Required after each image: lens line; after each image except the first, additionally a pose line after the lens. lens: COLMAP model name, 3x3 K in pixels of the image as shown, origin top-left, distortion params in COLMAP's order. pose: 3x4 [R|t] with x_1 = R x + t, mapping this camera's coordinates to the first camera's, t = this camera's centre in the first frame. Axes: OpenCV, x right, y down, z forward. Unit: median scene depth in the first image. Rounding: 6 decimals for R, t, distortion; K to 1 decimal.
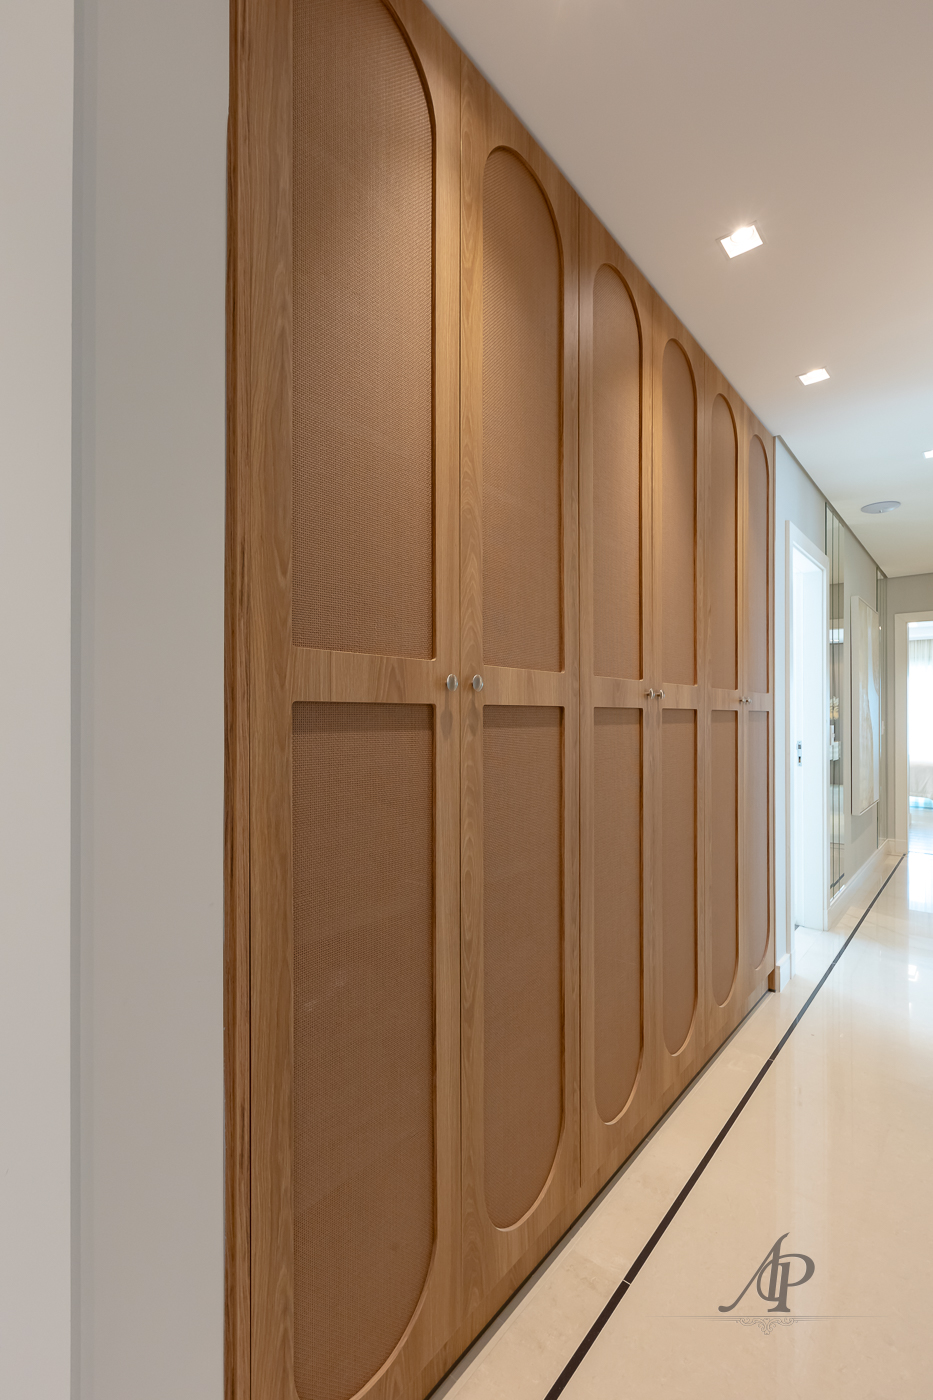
lens RADIAL K [[645.5, 0, 466.5], [0, 645.5, 700.0], [0, 0, 1]] dist [-0.000005, 0.000050]
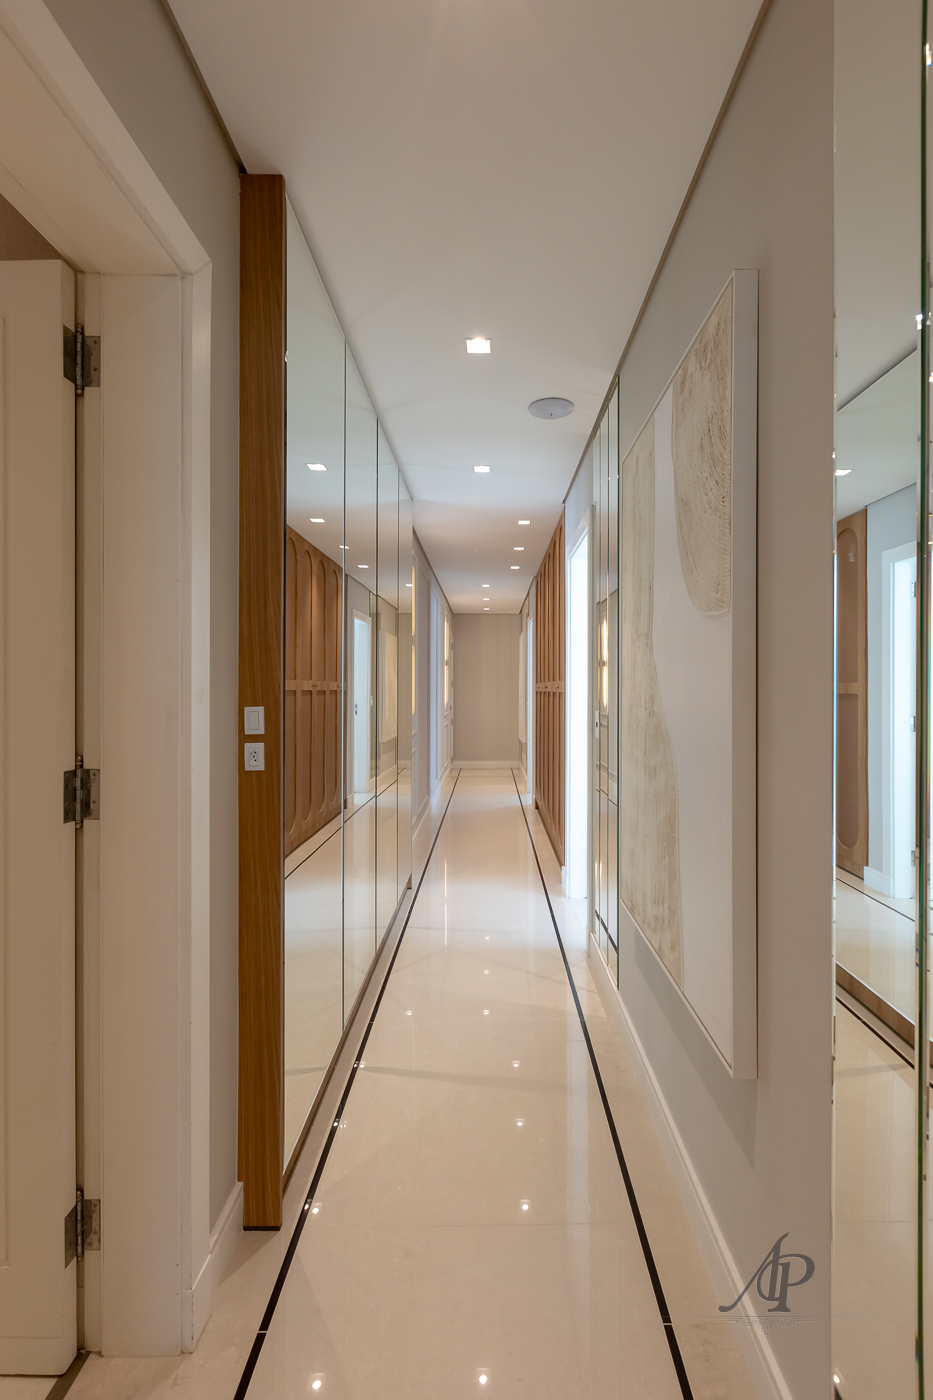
lens RADIAL K [[630.2, 0, 466.7], [0, 630.2, 683.5], [0, 0, 1]] dist [0.002366, 0.000580]
pose [[0.773373, -0.008350, 0.633896, -0.714351], [0.006329, 0.999965, 0.005451, -0.020616], [-0.633919, -0.000204, 0.773399, -1.157709]]
